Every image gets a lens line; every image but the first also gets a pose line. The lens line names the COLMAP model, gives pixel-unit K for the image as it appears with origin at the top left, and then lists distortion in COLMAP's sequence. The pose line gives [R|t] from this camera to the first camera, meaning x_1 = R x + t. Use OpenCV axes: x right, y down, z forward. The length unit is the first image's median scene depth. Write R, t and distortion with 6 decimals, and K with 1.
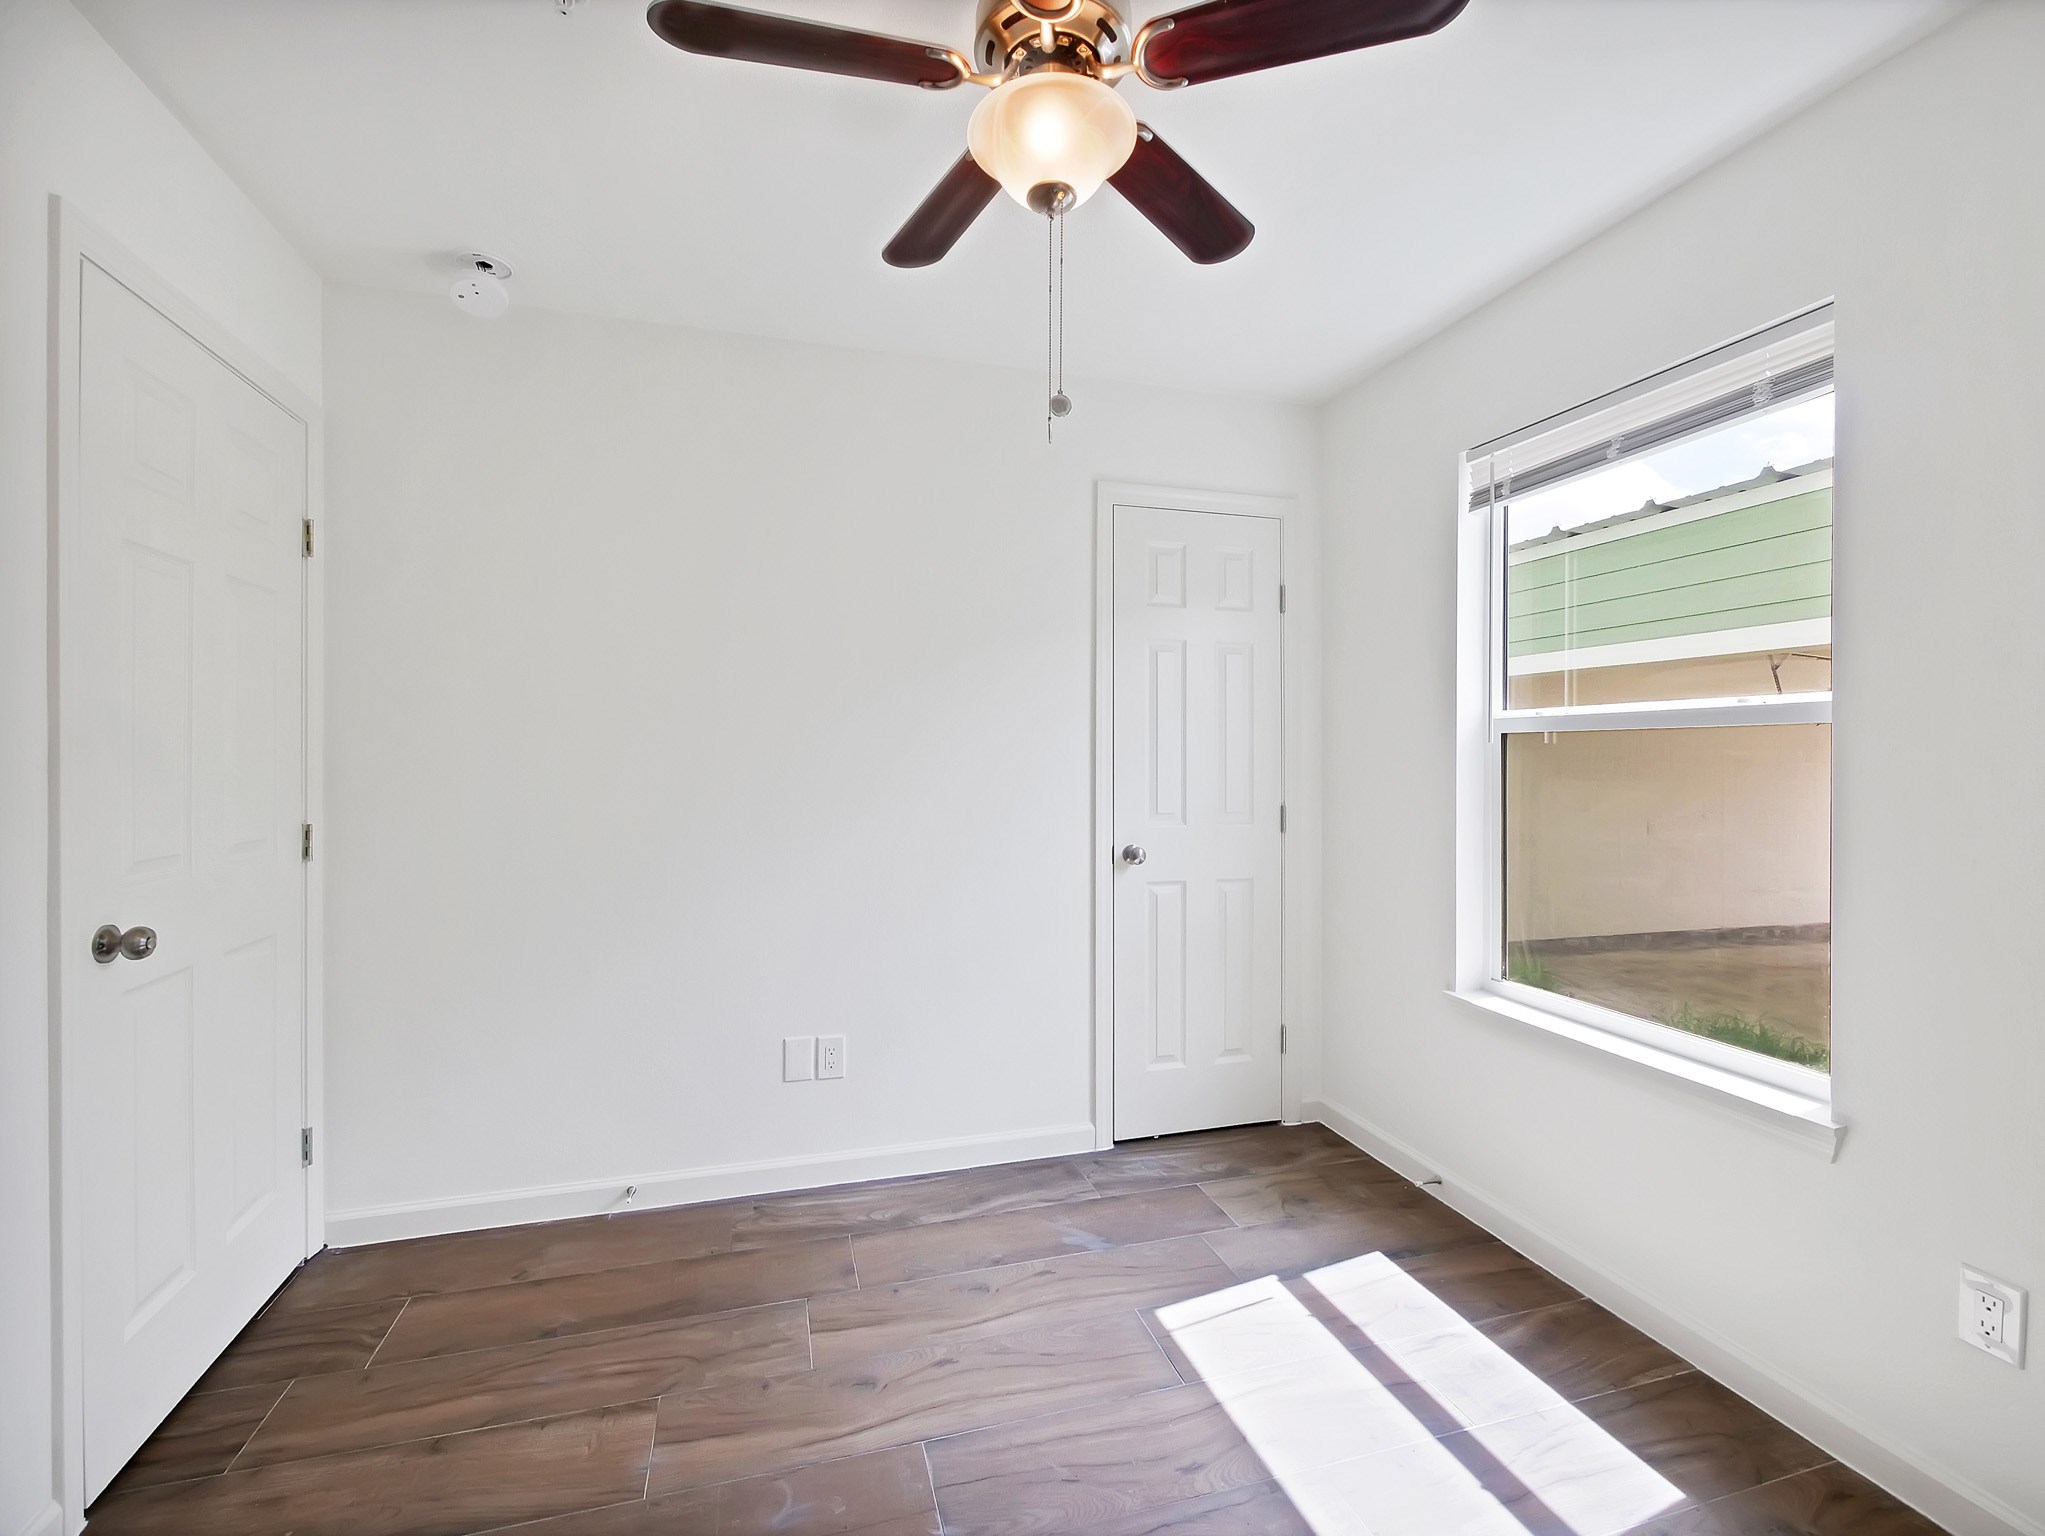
lens RADIAL K [[911.2, 0, 1026.3], [0, 911.2, 755.6], [0, 0, 1]] dist [0.000062, -0.000082]
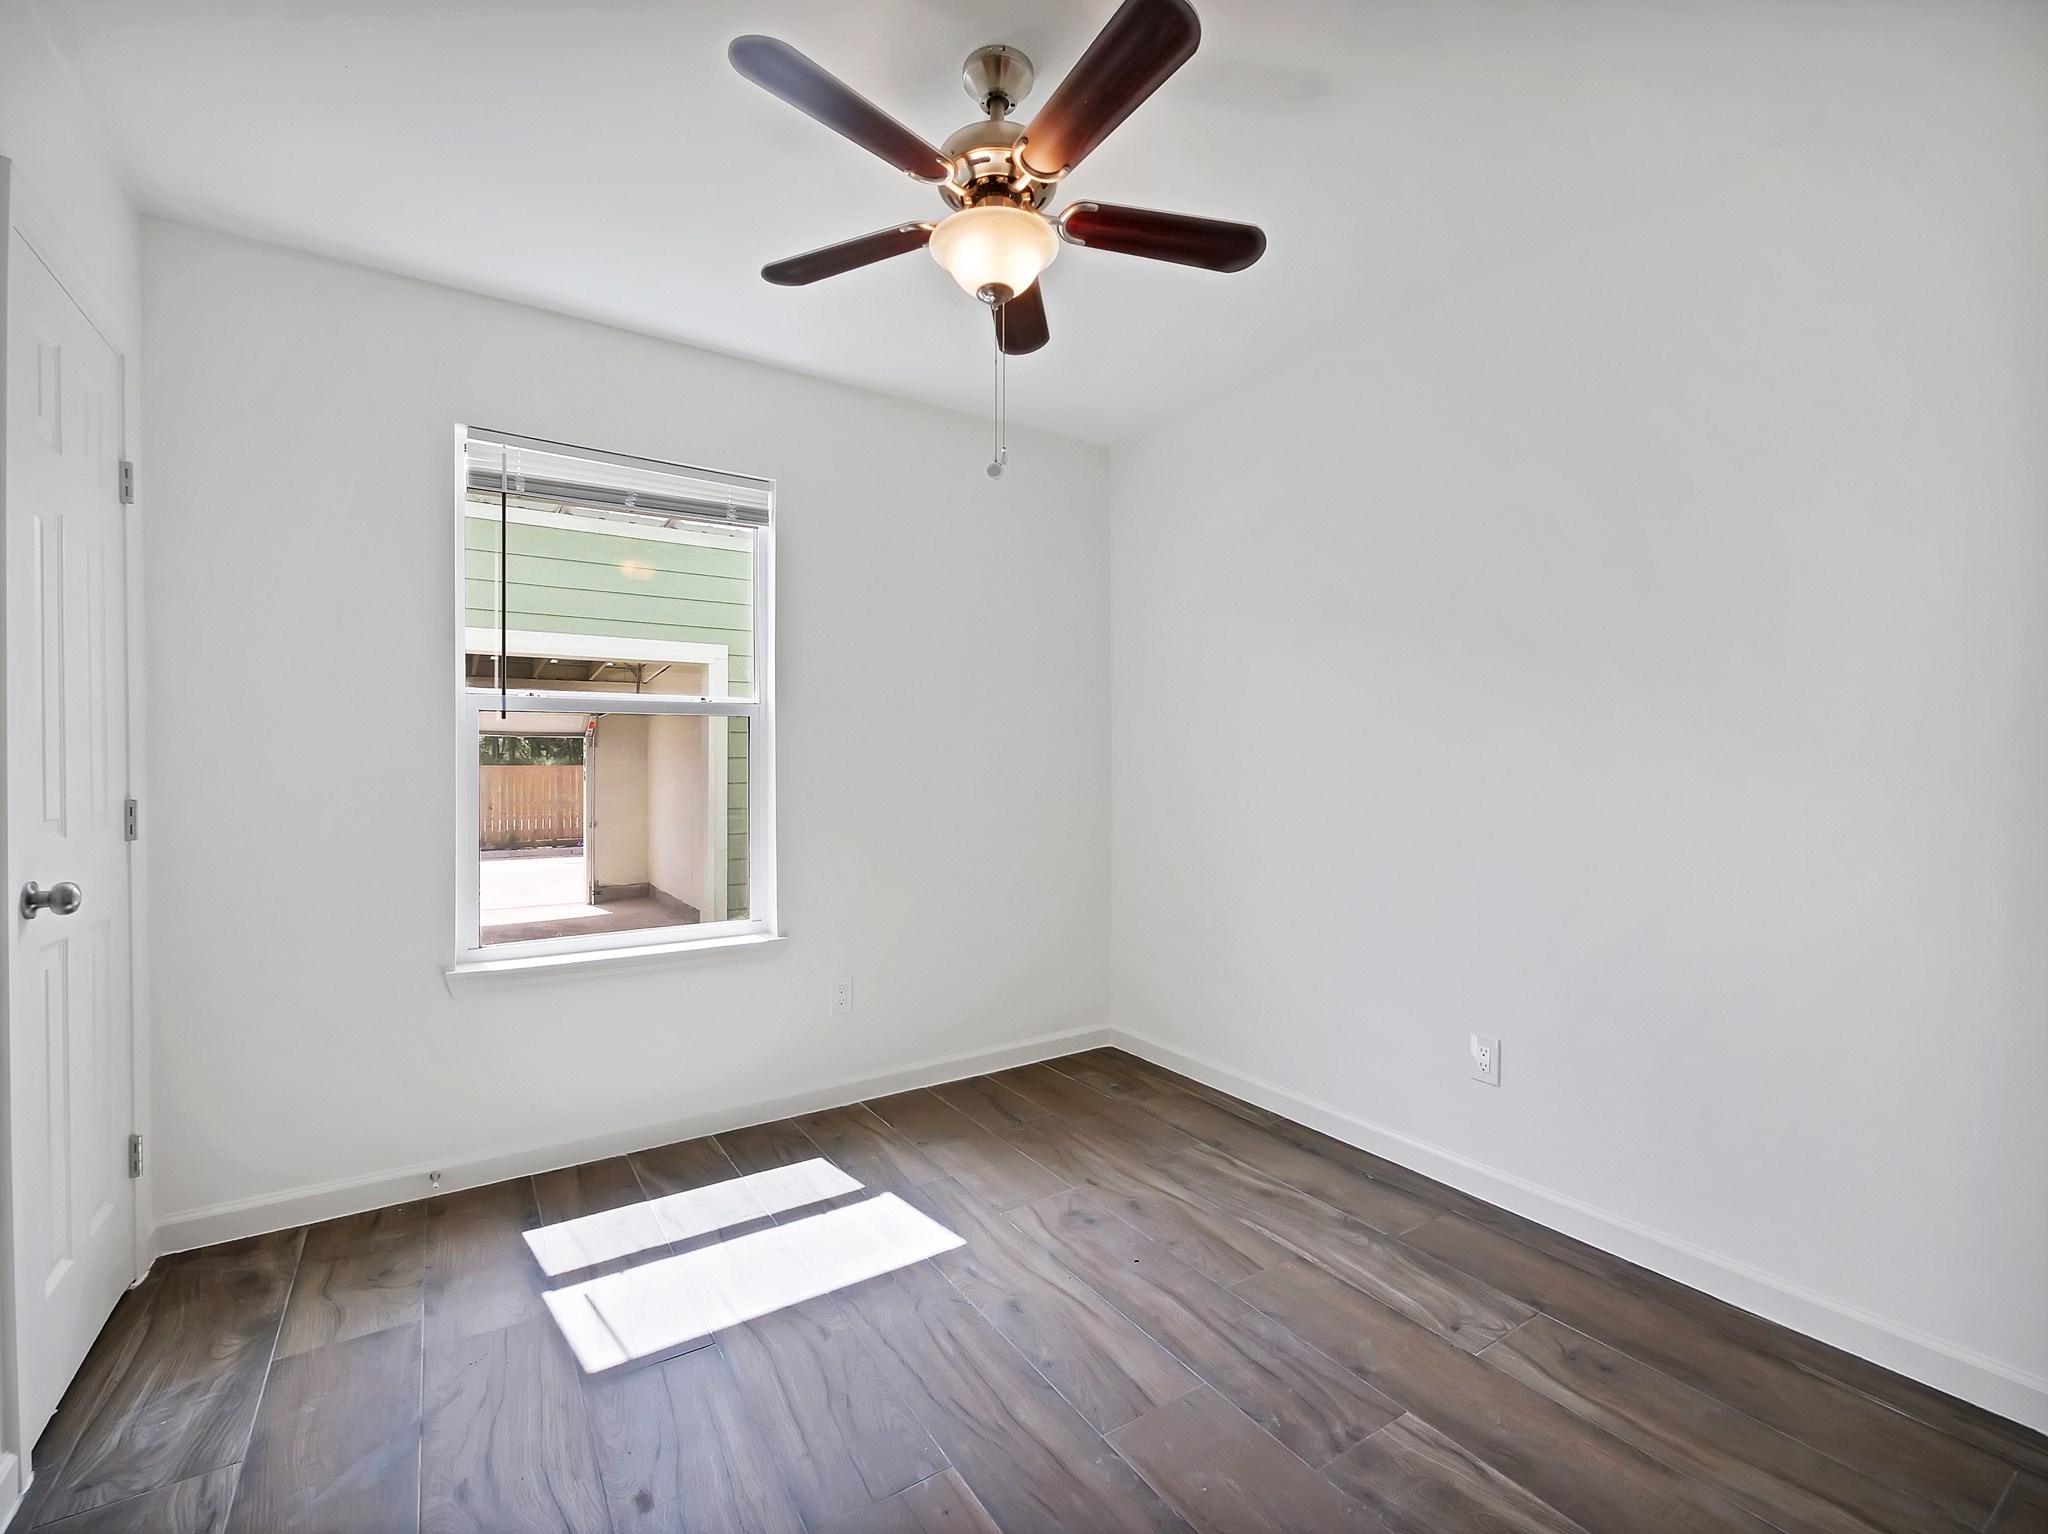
lens RADIAL K [[893.3, 0, 1031.1], [0, 893.3, 769.1], [0, 0, 1]] dist [0.002940, 0.000046]
pose [[-0.297123, -0.010891, 0.954777, -0.648408], [0.003155, 0.999918, 0.012387, 0.031867], [-0.954834, 0.006693, -0.297064, 0.710510]]
